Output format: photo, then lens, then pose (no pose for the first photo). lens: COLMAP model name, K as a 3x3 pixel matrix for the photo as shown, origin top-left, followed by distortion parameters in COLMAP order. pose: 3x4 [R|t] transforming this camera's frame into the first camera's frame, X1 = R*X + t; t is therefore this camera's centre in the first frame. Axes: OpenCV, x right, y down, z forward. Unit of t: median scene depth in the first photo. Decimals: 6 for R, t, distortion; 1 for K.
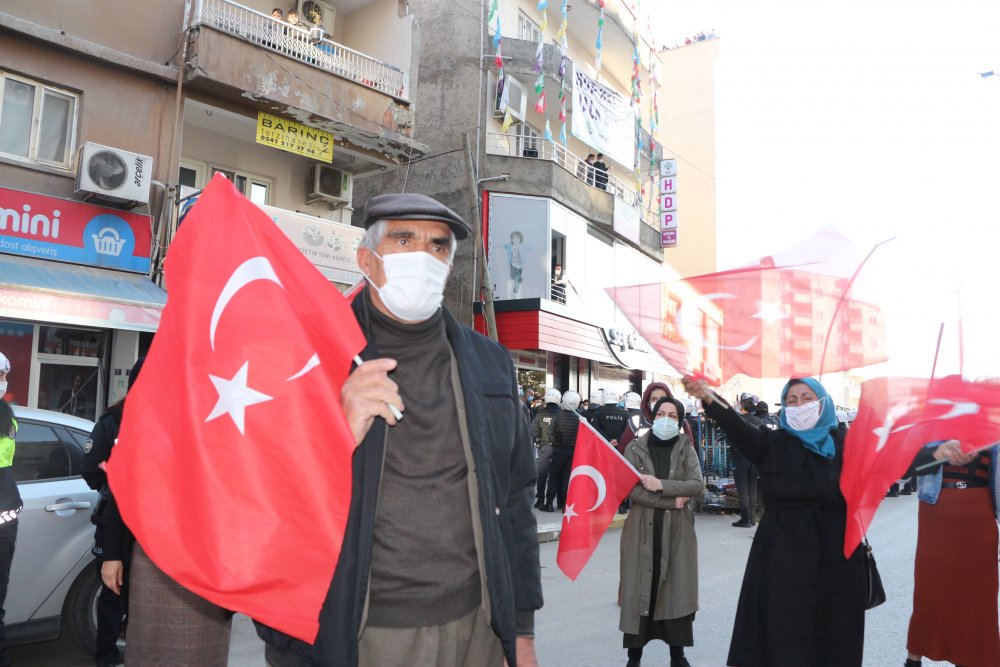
lens RADIAL K [[830.3, 0, 489.4], [0, 830.3, 336.8], [0, 0, 1]] dist [-0.170548, 0.163851]
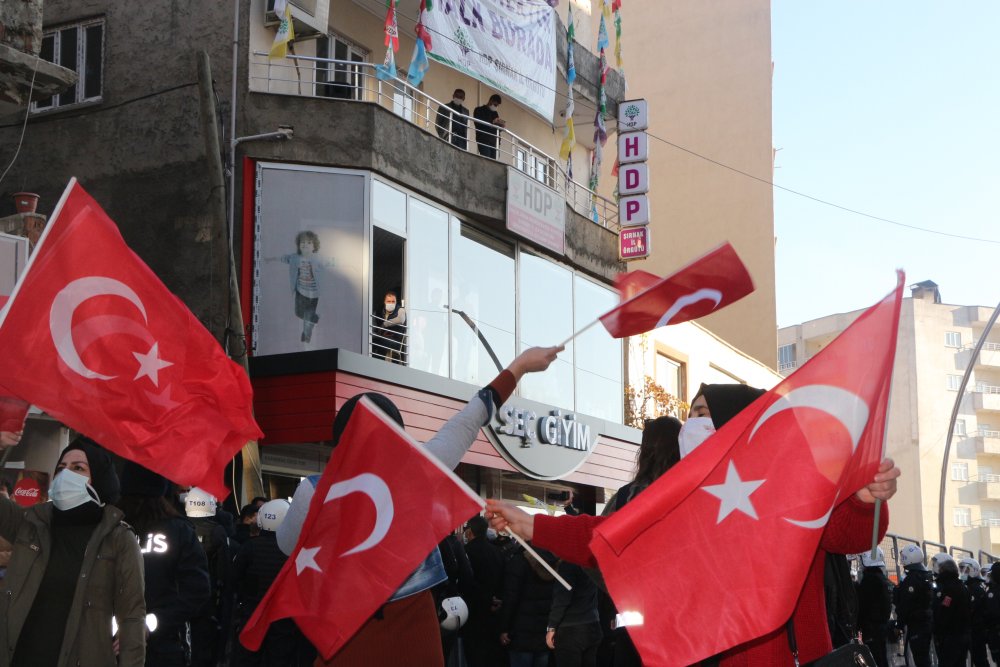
lens RADIAL K [[1537.9, 0, 502.0], [0, 1537.9, 353.5], [0, 0, 1]] dist [0.001901, 0.954255]
pose [[0.999157, -0.015710, 0.037921, 0.162721], [0.017935, 0.998094, -0.059056, 0.023017], [-0.036921, 0.059686, 0.997534, -0.036768]]
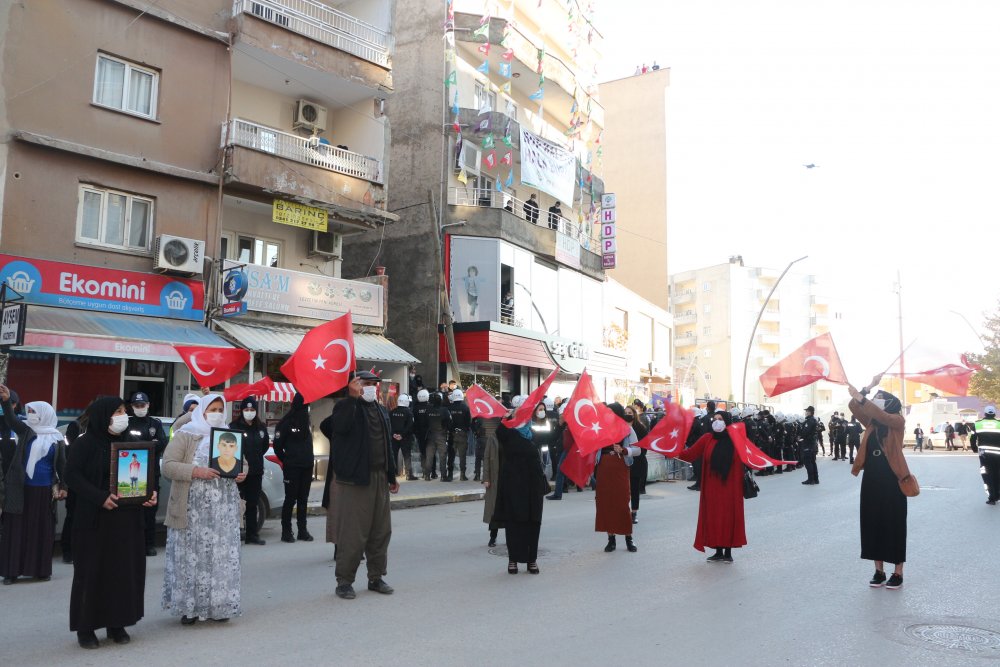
lens RADIAL K [[827.9, 0, 477.8], [0, 827.9, 343.2], [0, 0, 1]] dist [-0.176726, 0.181493]
pose [[0.999953, -0.009645, 0.000951, 0.050780], [0.009629, 0.999820, 0.016329, -0.041735], [-0.001108, -0.016319, 0.999866, -0.333109]]
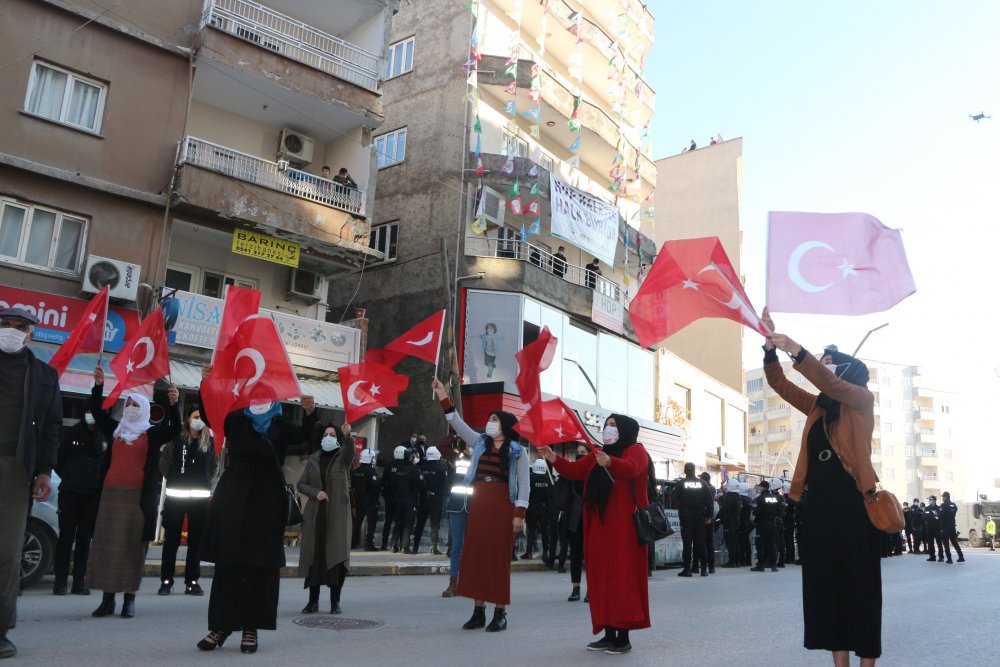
lens RADIAL K [[830.3, 0, 489.4], [0, 830.3, 336.8], [0, 0, 1]] dist [-0.170548, 0.163851]
pose [[0.994666, -0.003421, -0.103089, 0.194955], [-0.008059, 0.993816, -0.110746, 0.021601], [0.102830, 0.110986, 0.988488, -0.153154]]
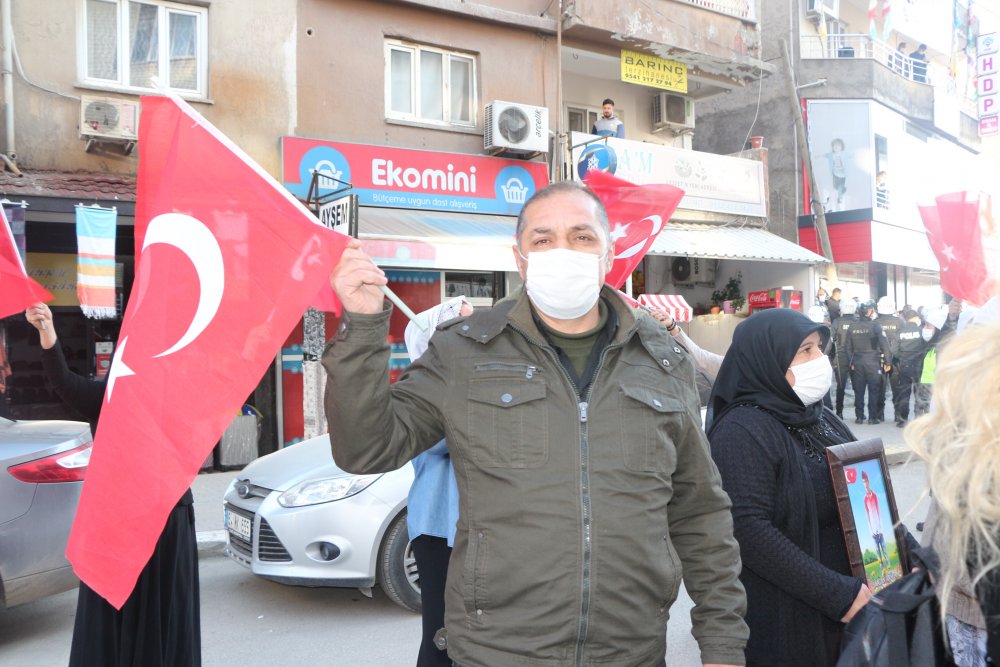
lens RADIAL K [[904.9, 0, 498.4], [0, 904.9, 348.4], [0, 0, 1]] dist [-0.164204, 0.206000]
pose [[0.970436, -0.041915, -0.237691, -0.152525], [0.068055, 0.992365, 0.102855, -0.024448], [0.231565, -0.115991, 0.965880, -0.137068]]
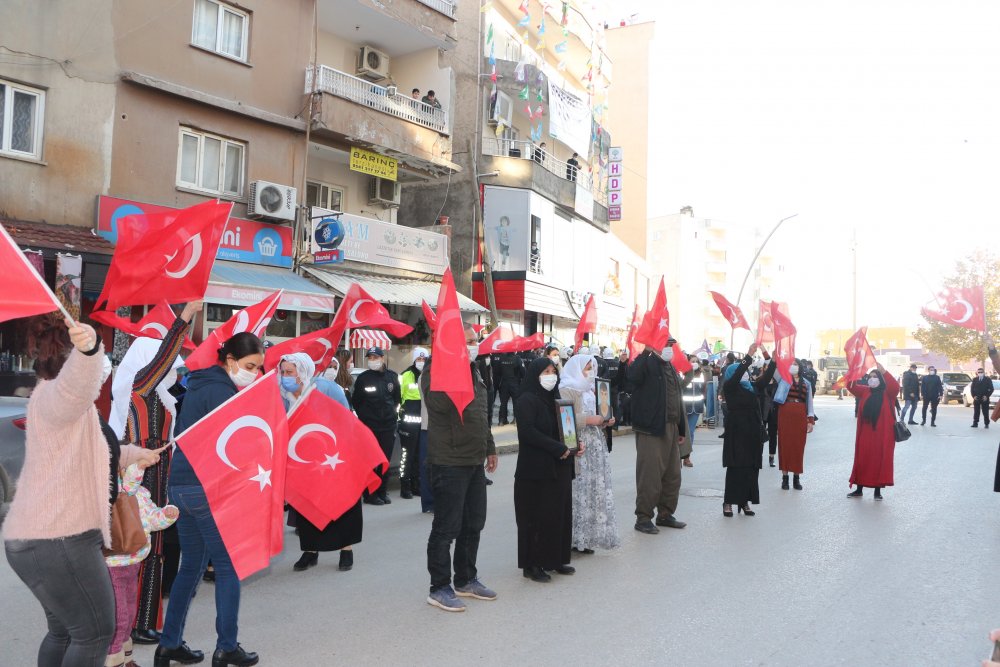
lens RADIAL K [[830.3, 0, 489.4], [0, 830.3, 336.8], [0, 0, 1]] dist [-0.170548, 0.163851]
pose [[0.995037, 0.005851, 0.099334, -0.154549], [-0.013573, 0.996919, 0.077250, -0.053216], [-0.098576, -0.078215, 0.992051, -0.369959]]
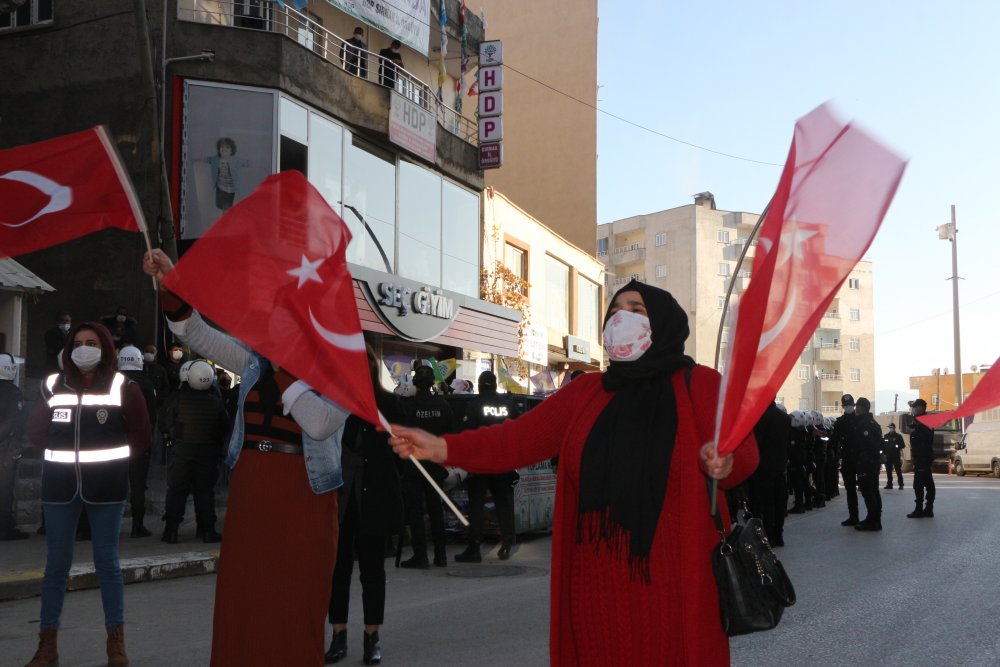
lens RADIAL K [[1175.2, 0, 481.4], [0, 1175.2, 332.5], [0, 0, 1]] dist [-0.073770, 0.469880]
pose [[0.992675, -0.005506, 0.120692, 0.164264], [0.003189, 0.999807, 0.019376, 0.018590], [-0.120776, -0.018849, 0.992501, 0.024426]]
